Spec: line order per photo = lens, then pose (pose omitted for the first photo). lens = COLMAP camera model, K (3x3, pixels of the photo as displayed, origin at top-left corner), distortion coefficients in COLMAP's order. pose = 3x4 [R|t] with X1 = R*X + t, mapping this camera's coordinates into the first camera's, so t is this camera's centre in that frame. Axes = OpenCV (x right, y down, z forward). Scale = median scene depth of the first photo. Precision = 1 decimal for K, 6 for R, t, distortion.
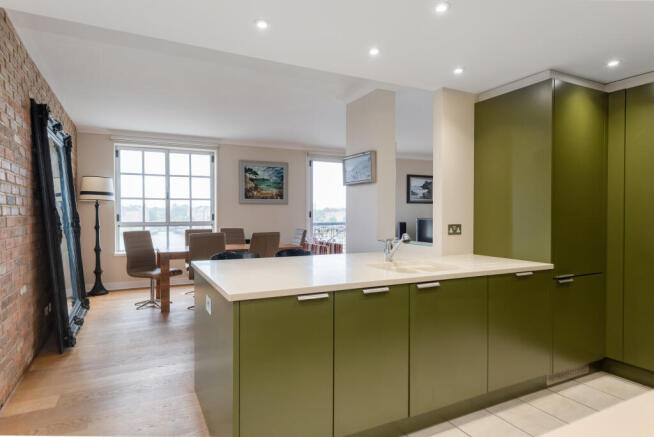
lens RADIAL K [[363.7, 0, 326.1], [0, 363.7, 219.9], [0, 0, 1]] dist [-0.002558, -0.001523]
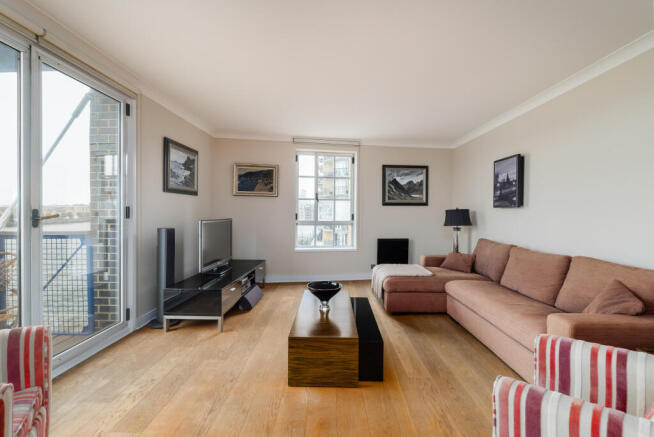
lens RADIAL K [[284.4, 0, 331.4], [0, 284.4, 214.8], [0, 0, 1]] dist [-0.017287, 0.000584]
pose [[0.445111, -0.006868, 0.895449, -0.050910], [0.013236, 0.999912, 0.001090, -0.012288], [-0.895377, 0.011366, 0.445163, 0.811947]]
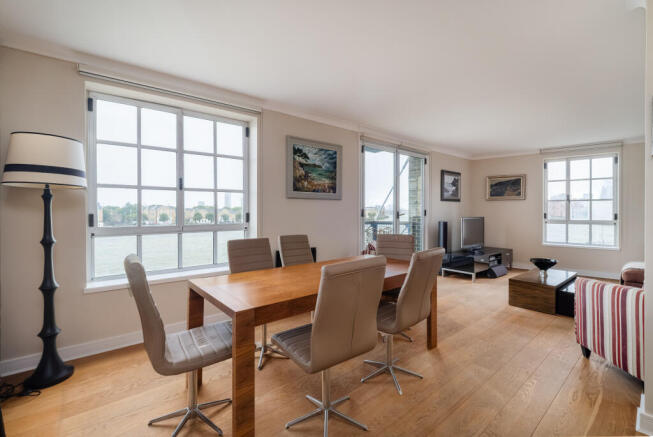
lens RADIAL K [[283.9, 0, 324.8], [0, 283.9, 212.9], [0, 0, 1]] dist [-0.017287, 0.000584]
pose [[0.974977, -0.003000, 0.222284, -0.310464], [0.006498, 0.999866, -0.015011, -0.007882], [-0.222210, 0.016080, 0.974866, 0.489333]]
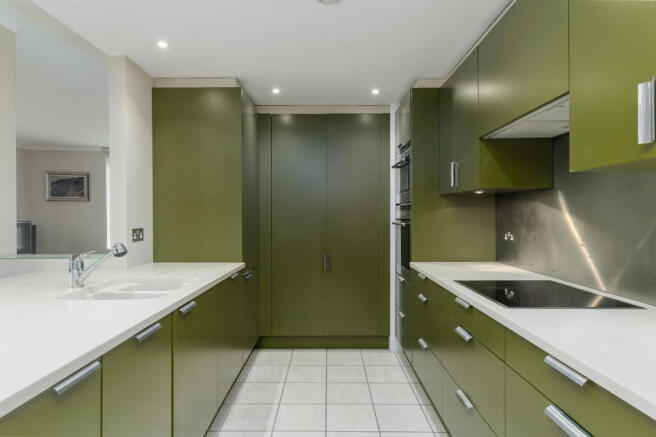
lens RADIAL K [[364.8, 0, 323.9], [0, 364.8, 219.0], [0, 0, 1]] dist [-0.002558, -0.001523]
pose [[0.470260, -0.012071, 0.882445, -0.063085], [0.016043, 0.999858, 0.005127, -0.002342], [-0.882382, 0.011746, 0.470387, 0.087757]]
